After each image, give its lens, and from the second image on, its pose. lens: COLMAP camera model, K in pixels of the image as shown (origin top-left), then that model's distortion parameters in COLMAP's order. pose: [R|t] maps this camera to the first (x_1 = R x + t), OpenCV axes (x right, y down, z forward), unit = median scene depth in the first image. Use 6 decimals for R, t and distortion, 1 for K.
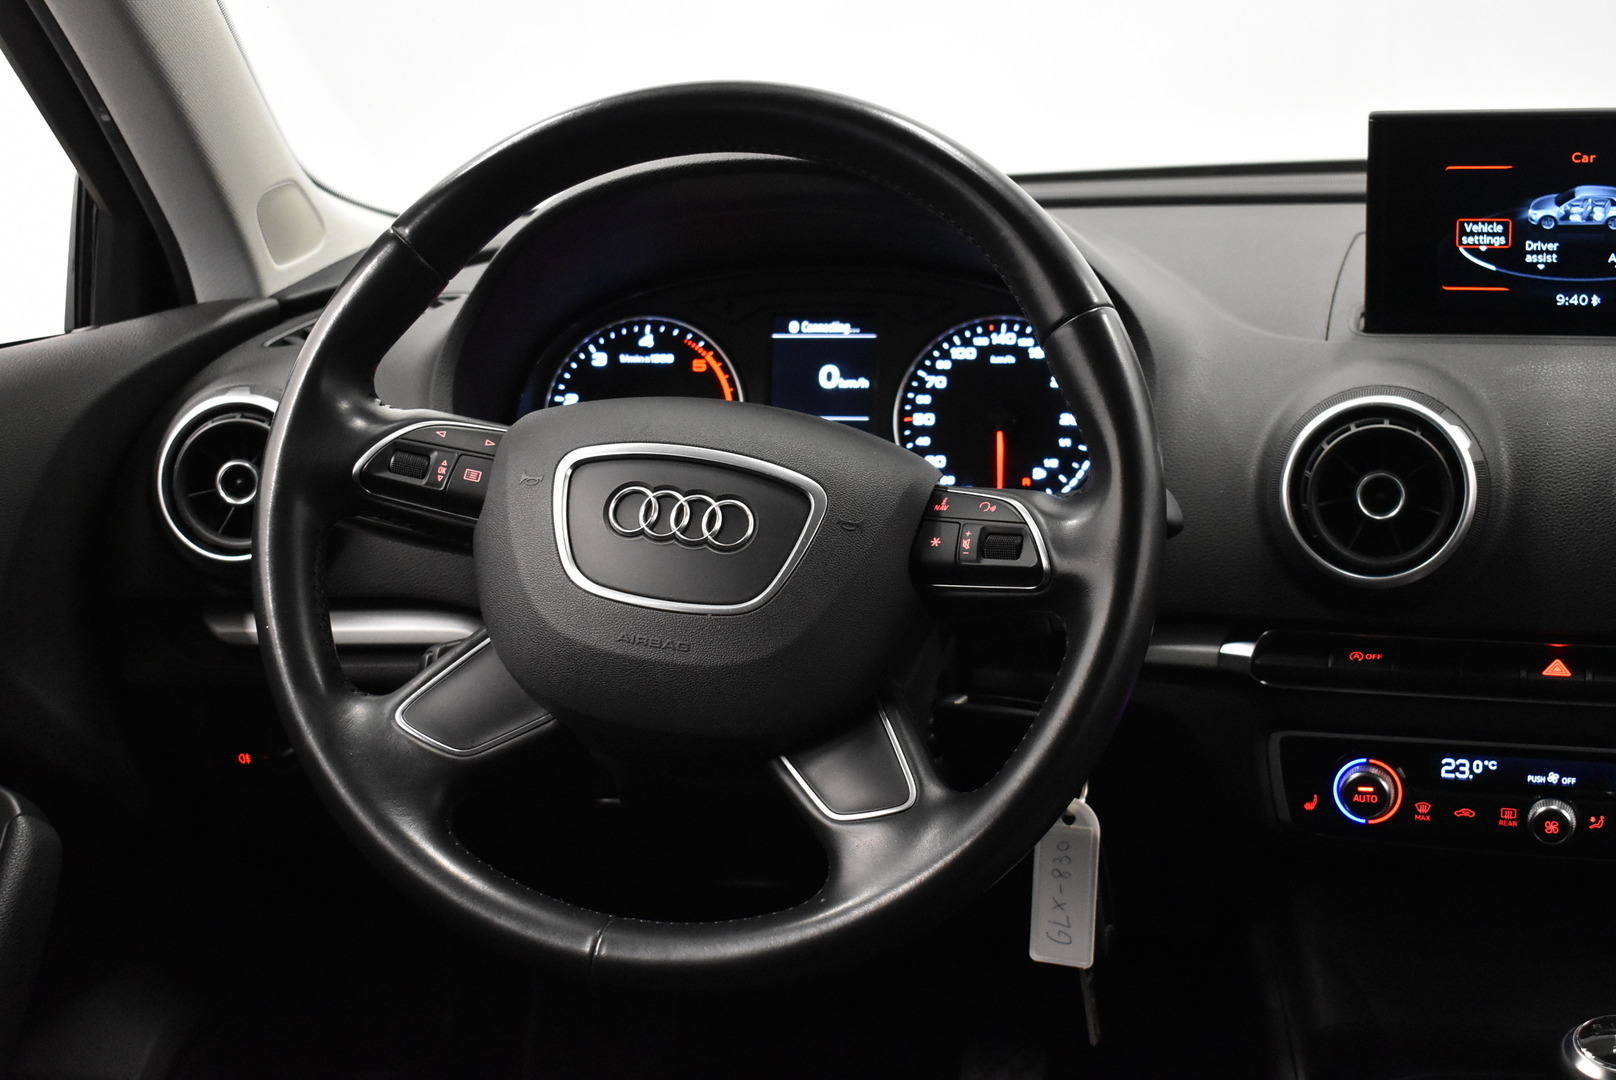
lens RADIAL K [[2329.7, 0, 810.9], [0, 2329.7, 541.1], [0, 0, 1]] dist [-0.036634, 0.000000]
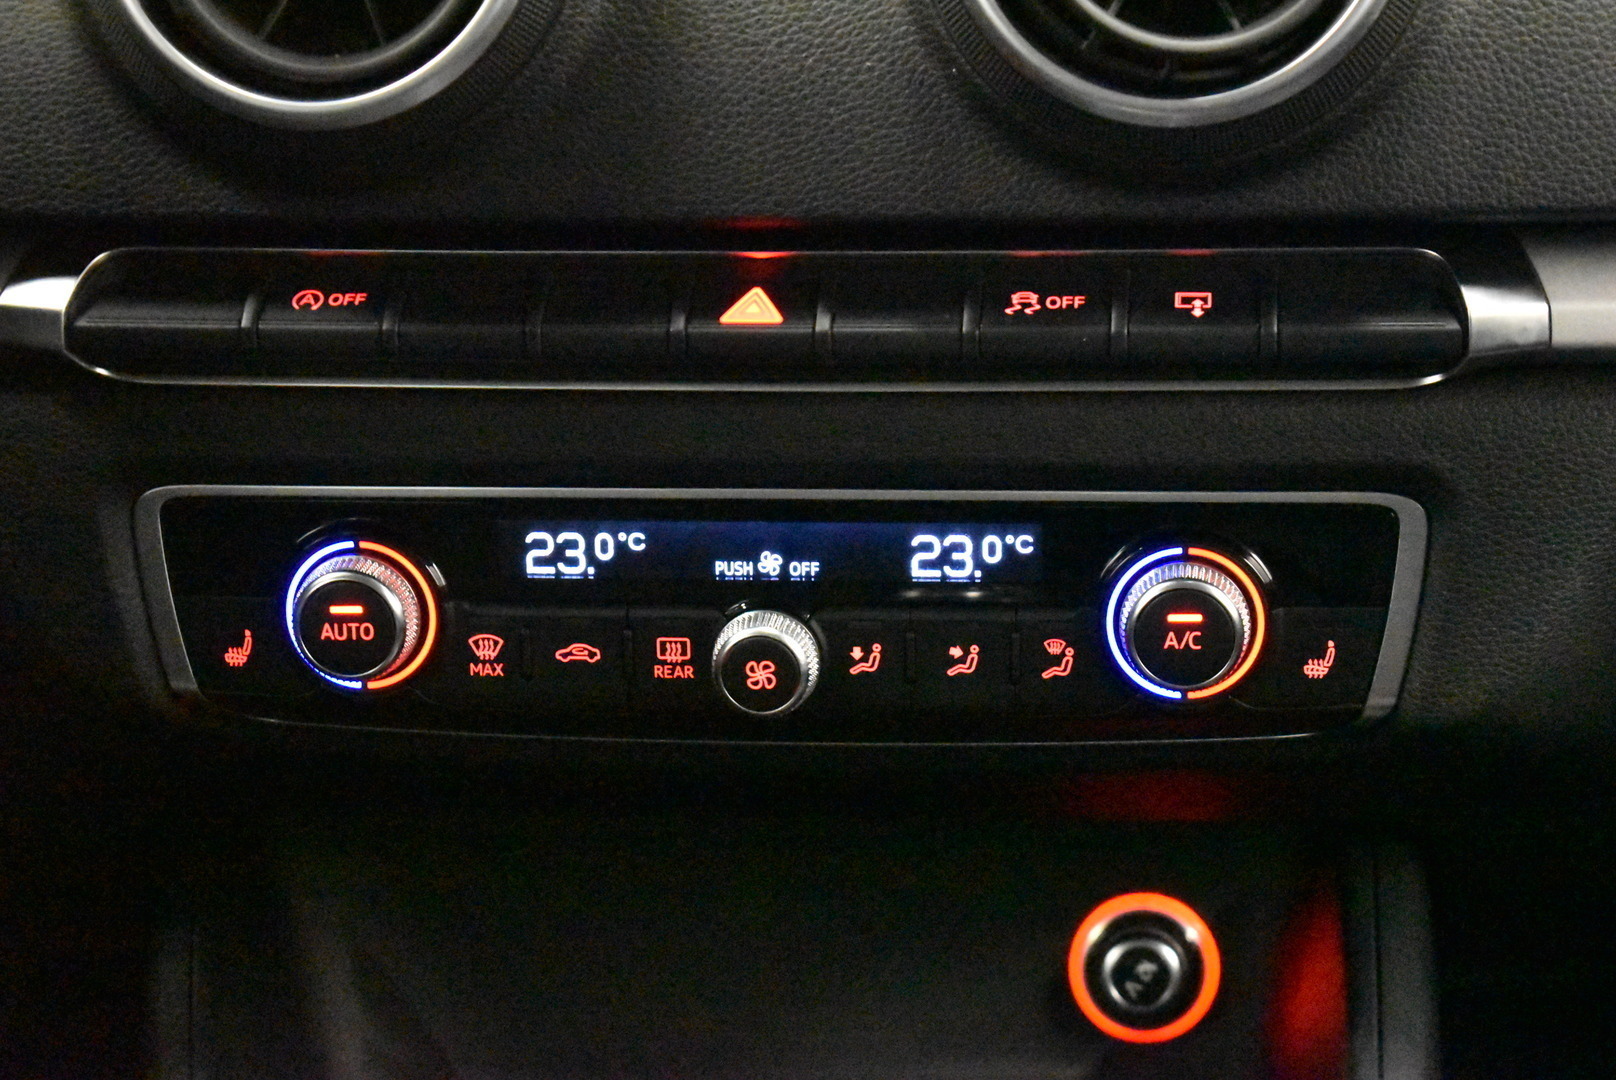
lens RADIAL K [[3587.6, 0, 824.2], [0, 3587.6, 544.4], [0, 0, 1]] dist [0.068385, 0.000000]
pose [[0.979390, -0.044207, 0.197081, 0.194515], [0.031594, 0.997273, 0.066689, 0.052972], [-0.199492, -0.059088, 0.978116, 0.331551]]
